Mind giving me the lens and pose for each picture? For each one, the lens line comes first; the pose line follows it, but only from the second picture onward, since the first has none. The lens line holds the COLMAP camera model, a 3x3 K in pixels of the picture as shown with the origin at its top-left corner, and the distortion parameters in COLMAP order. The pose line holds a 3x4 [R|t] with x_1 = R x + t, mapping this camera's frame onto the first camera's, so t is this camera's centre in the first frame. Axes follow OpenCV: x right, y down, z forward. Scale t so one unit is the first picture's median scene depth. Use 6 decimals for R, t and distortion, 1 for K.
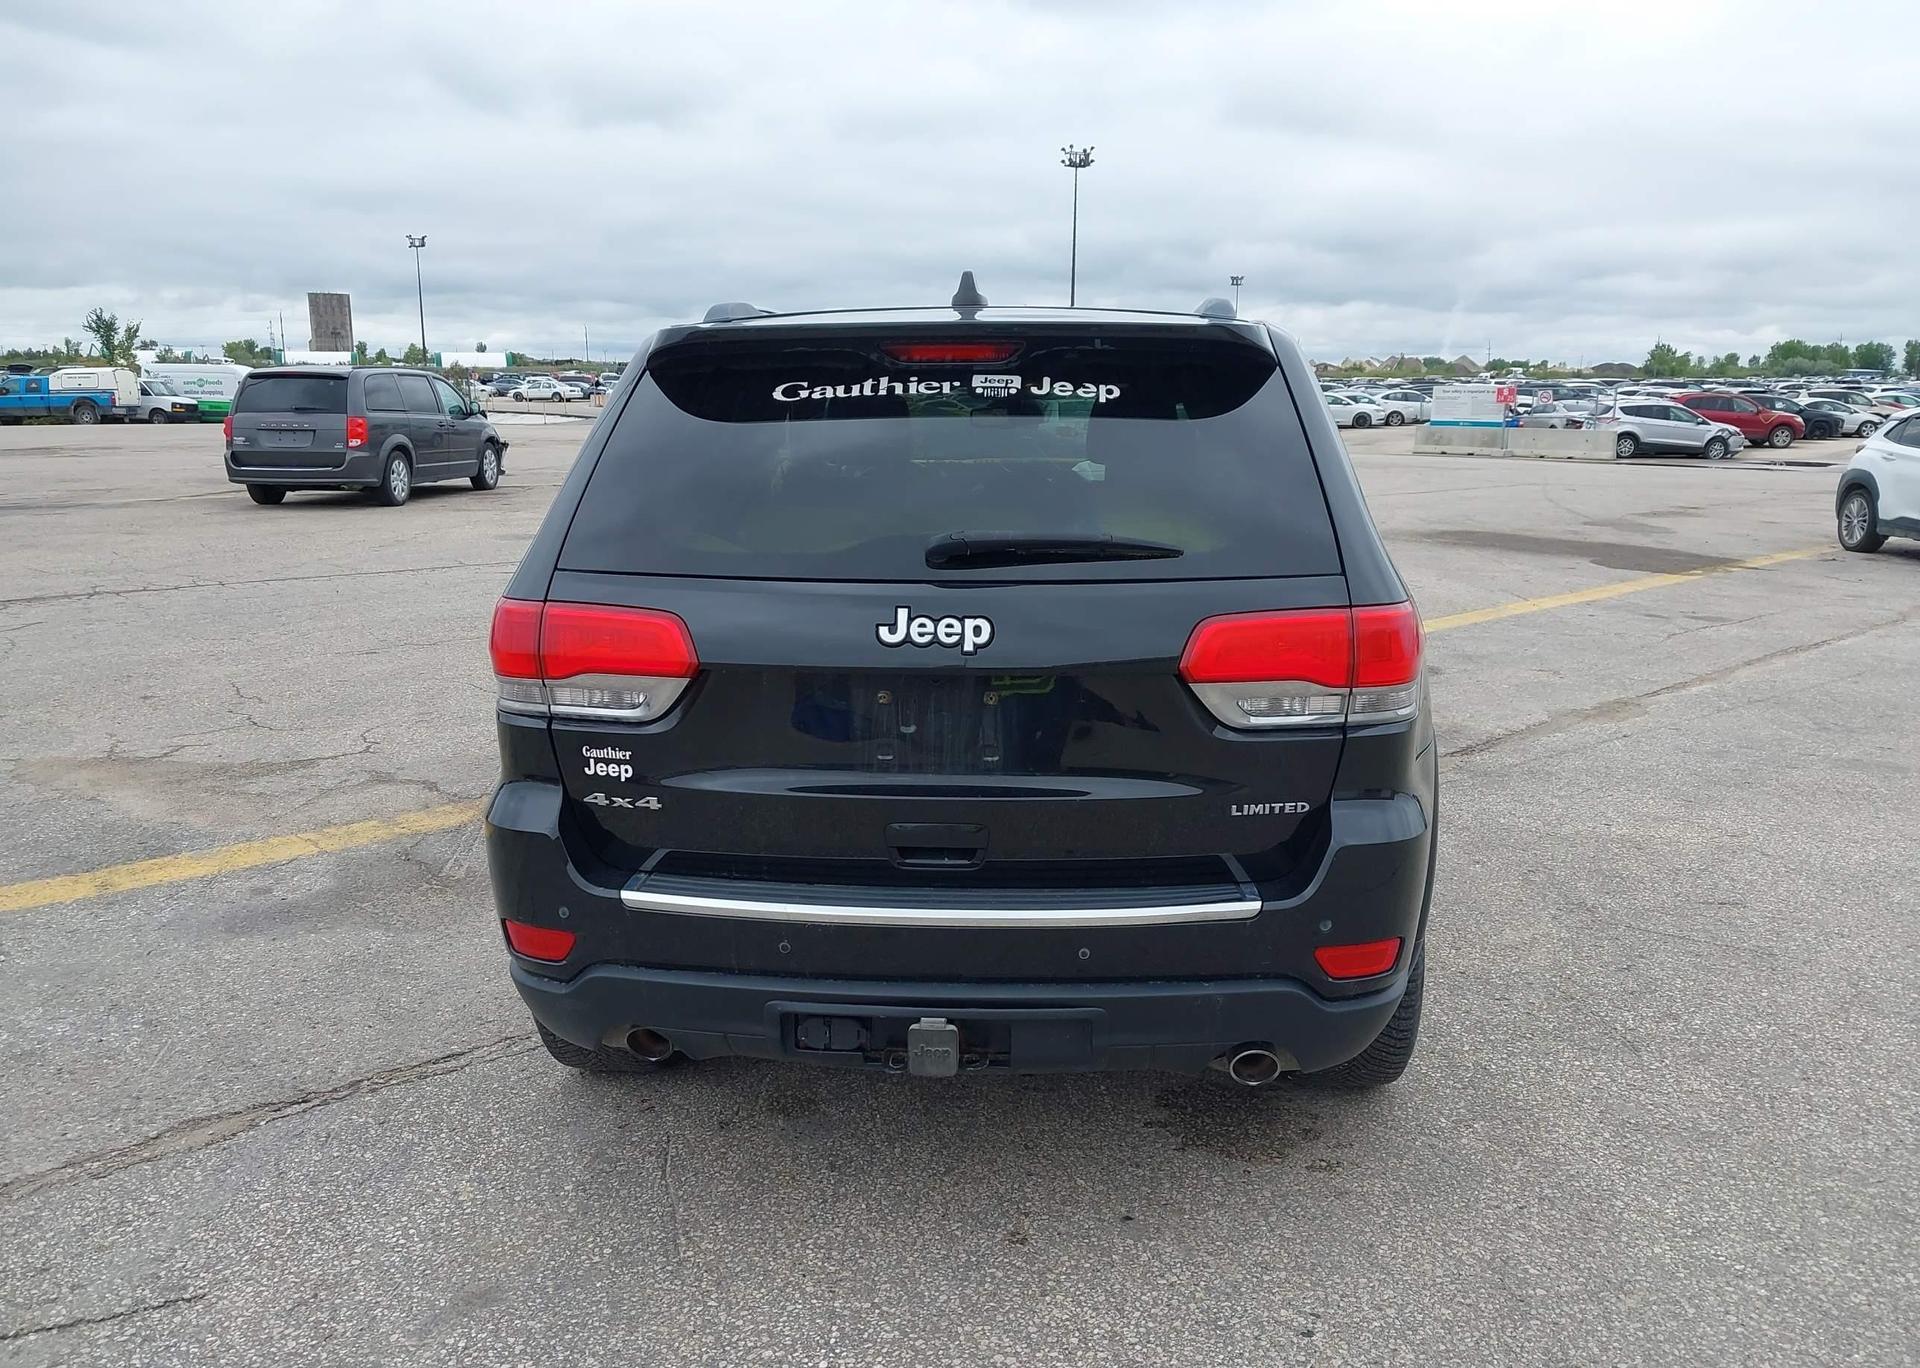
lens RADIAL K [[1510.2, 0, 959.7], [0, 1510.2, 727.9], [0, 0, 1]] dist [0.023717, -0.032734]
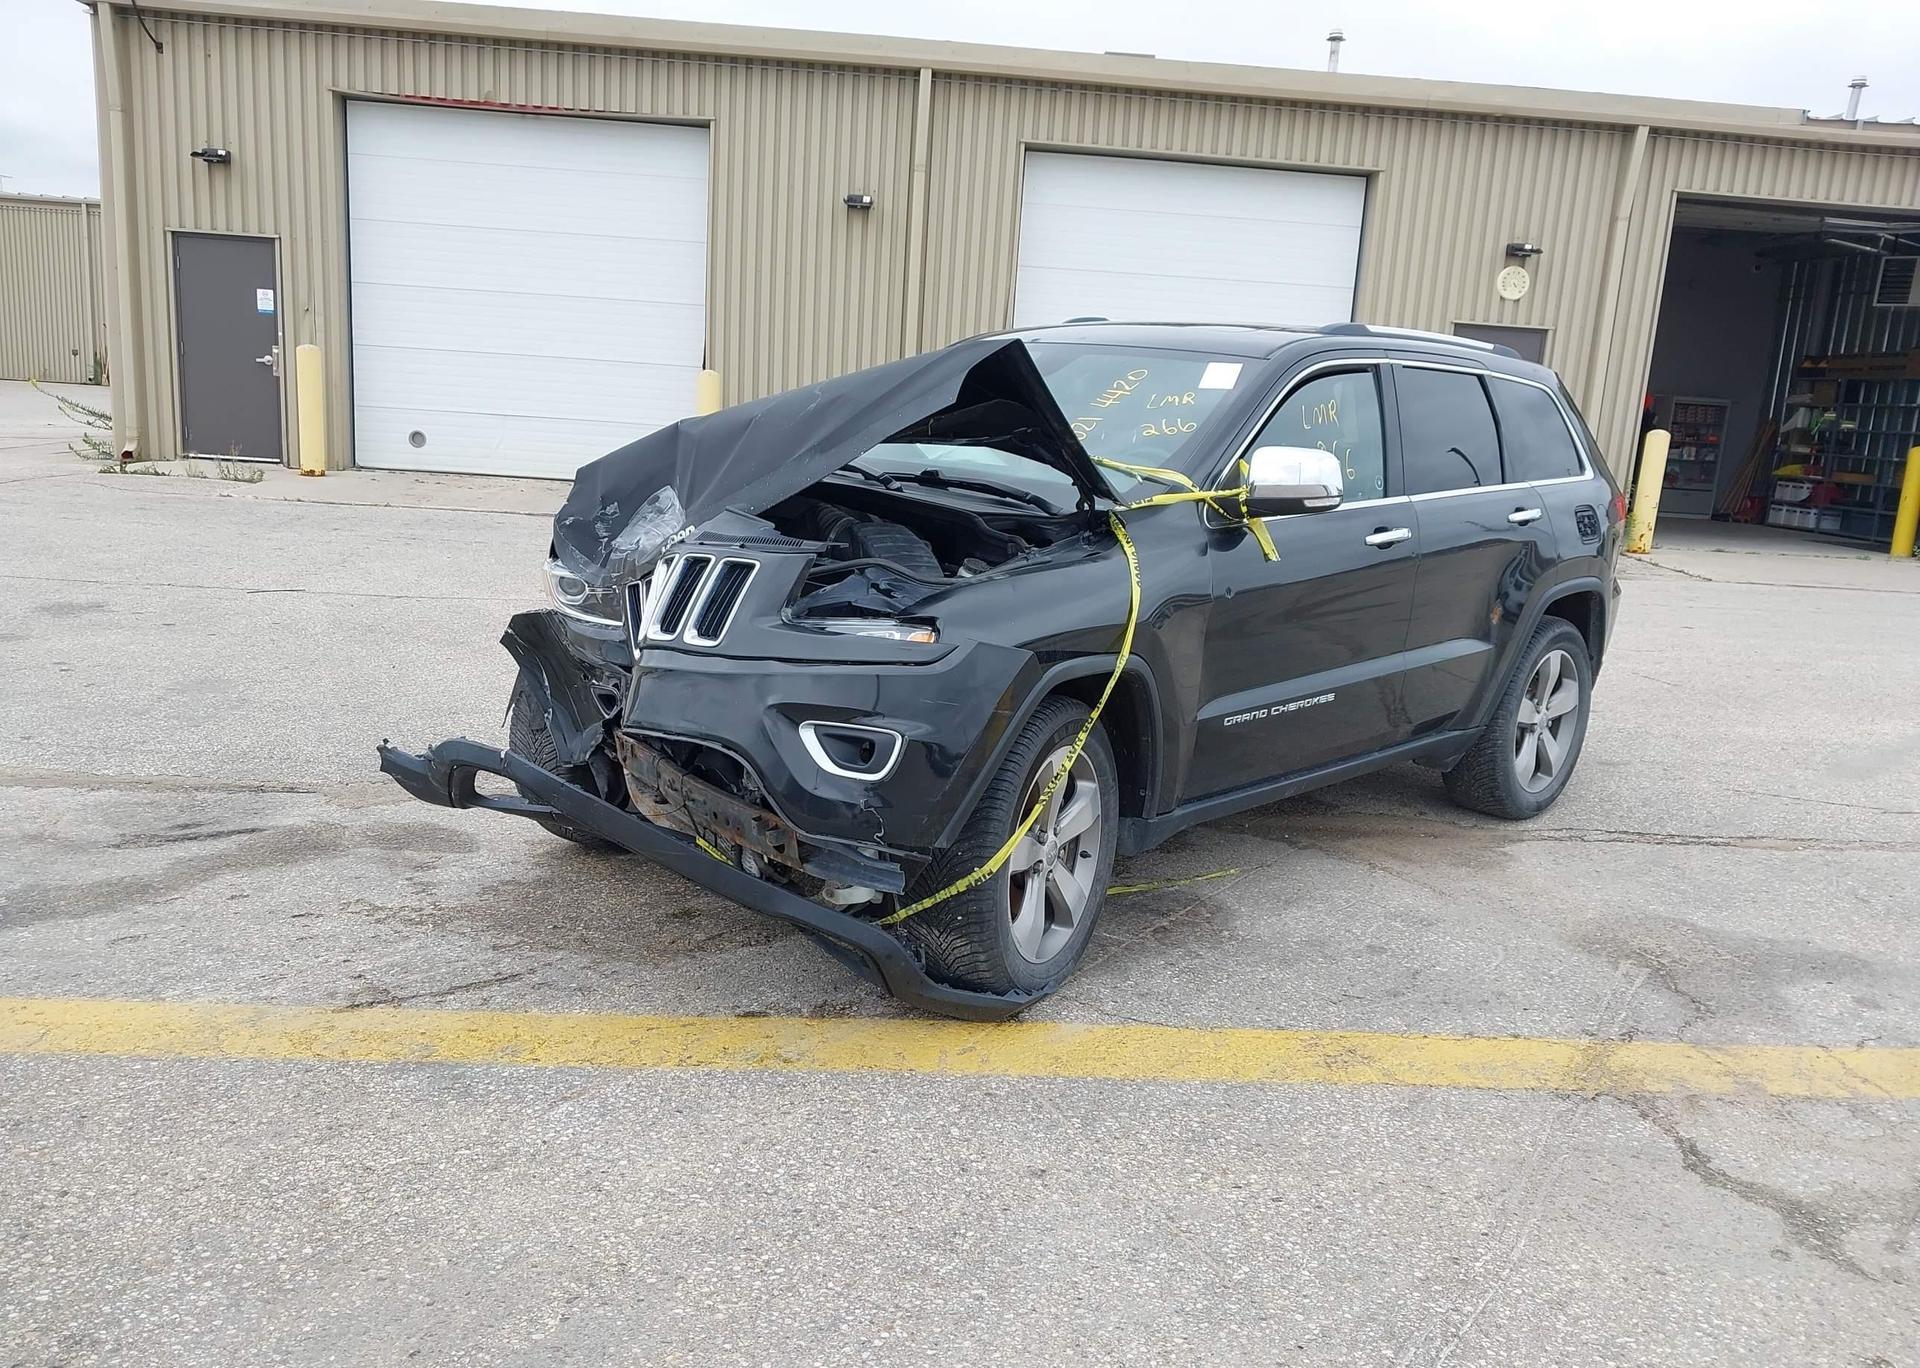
lens RADIAL K [[1517.6, 0, 956.0], [0, 1517.6, 728.2], [0, 0, 1]] dist [0.015137, -0.025967]
pose [[-0.763541, -0.188845, 0.617530, -0.074921], [0.084091, 0.919065, 0.385030, -0.053126], [-0.640261, 0.345915, -0.685863, 0.244552]]
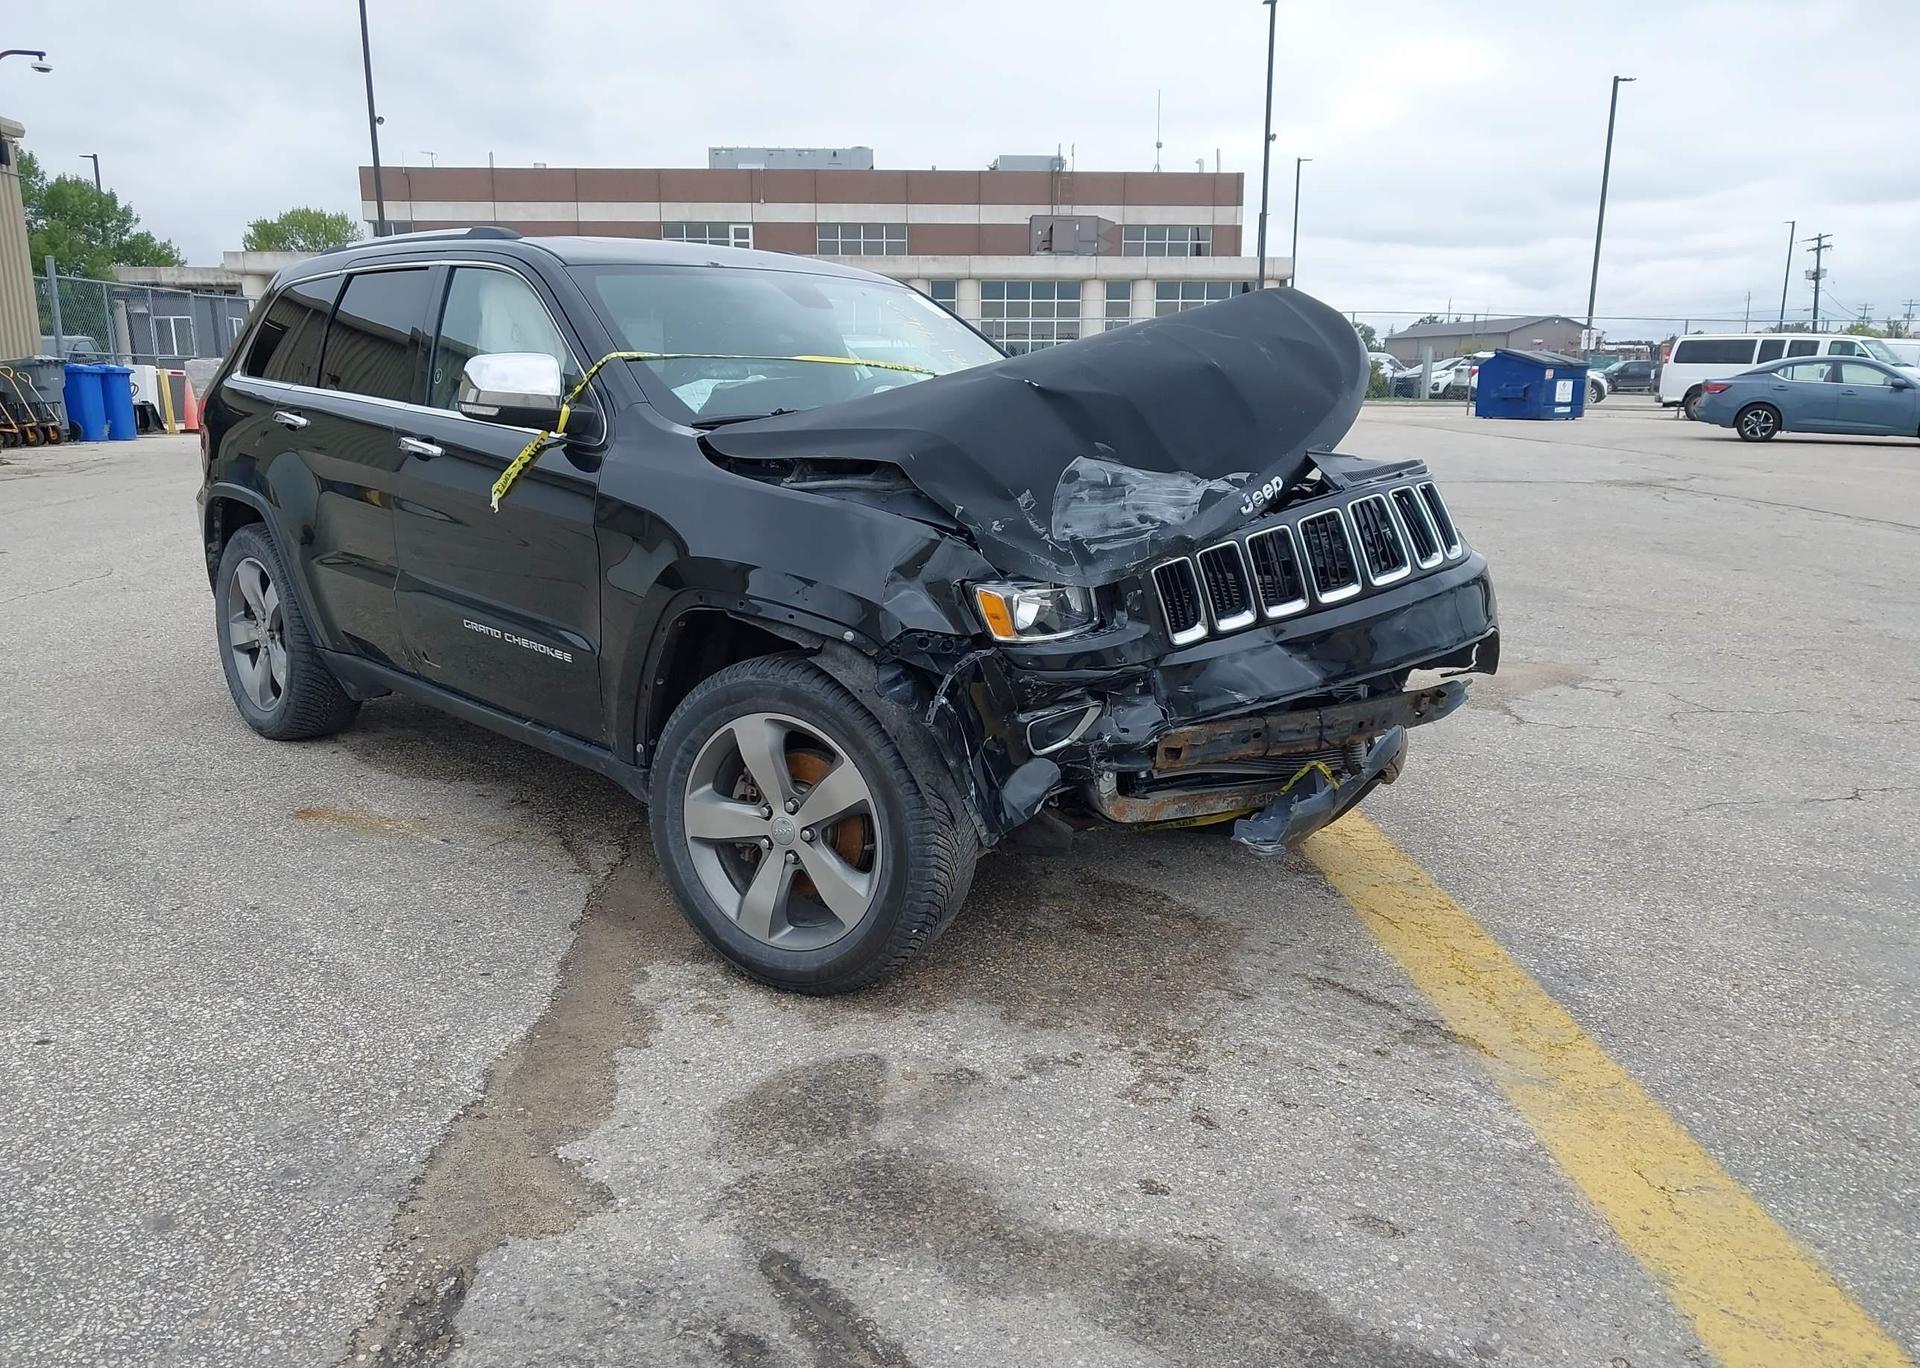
lens RADIAL K [[1507.7, 0, 996.3], [0, 1507.7, 730.3], [0, 0, 1]] dist [0.083514, -0.111983]
pose [[-0.648301, 0.168900, -0.742414, 0.090598], [-0.182842, 0.912015, 0.367148, -0.046703], [0.739104, 0.373766, -0.560378, 0.231761]]
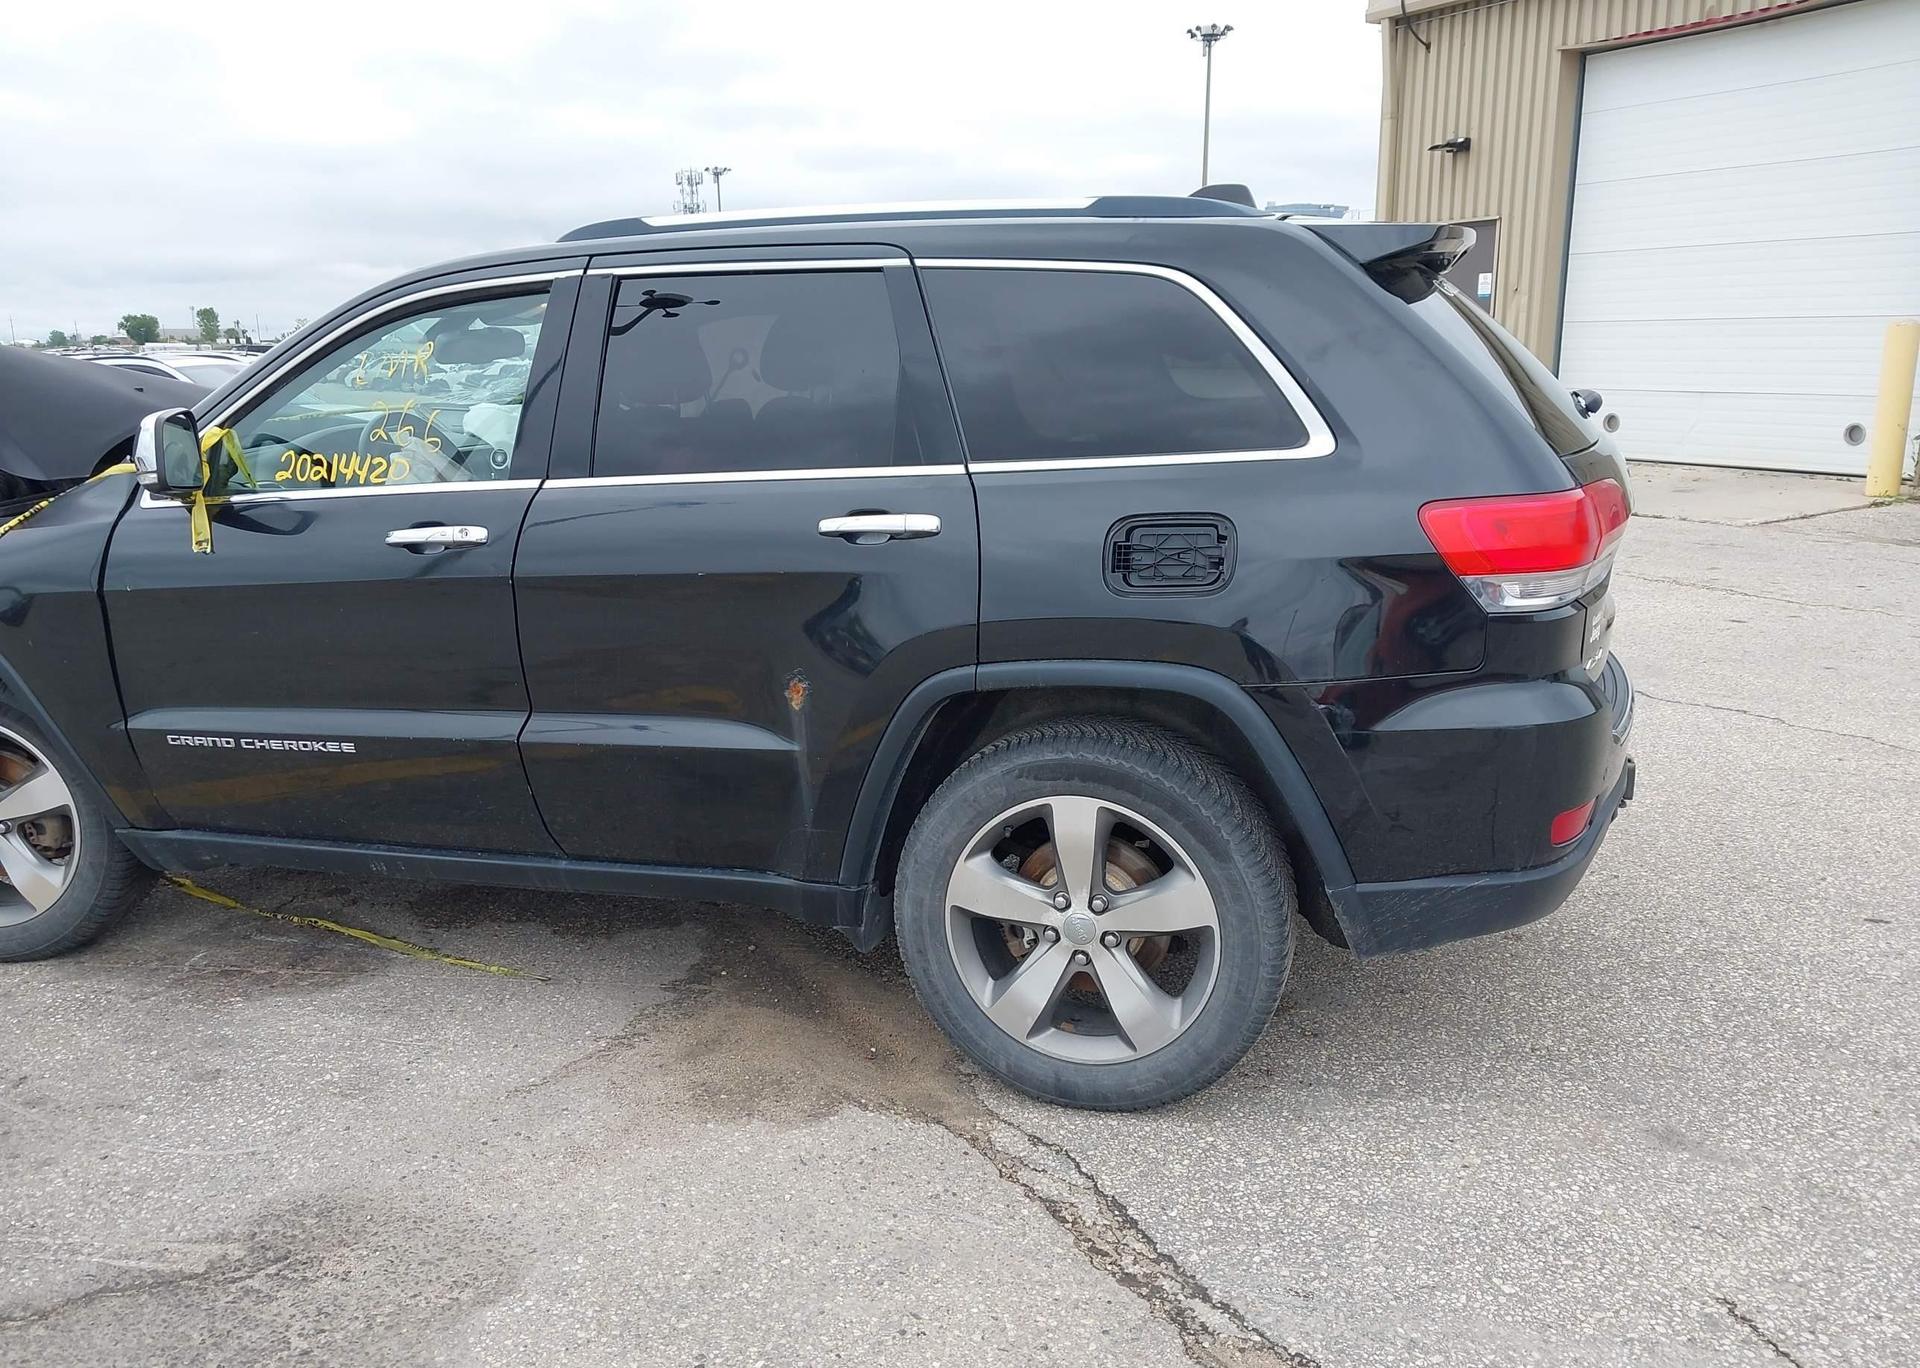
lens RADIAL K [[1510.2, 0, 959.7], [0, 1510.2, 727.9], [0, 0, 1]] dist [0.023717, -0.032734]
pose [[0.225244, -0.251369, 0.941317, -0.098486], [0.235141, 0.951611, 0.197852, -0.016262], [-0.945502, 0.176778, 0.273452, 0.081269]]
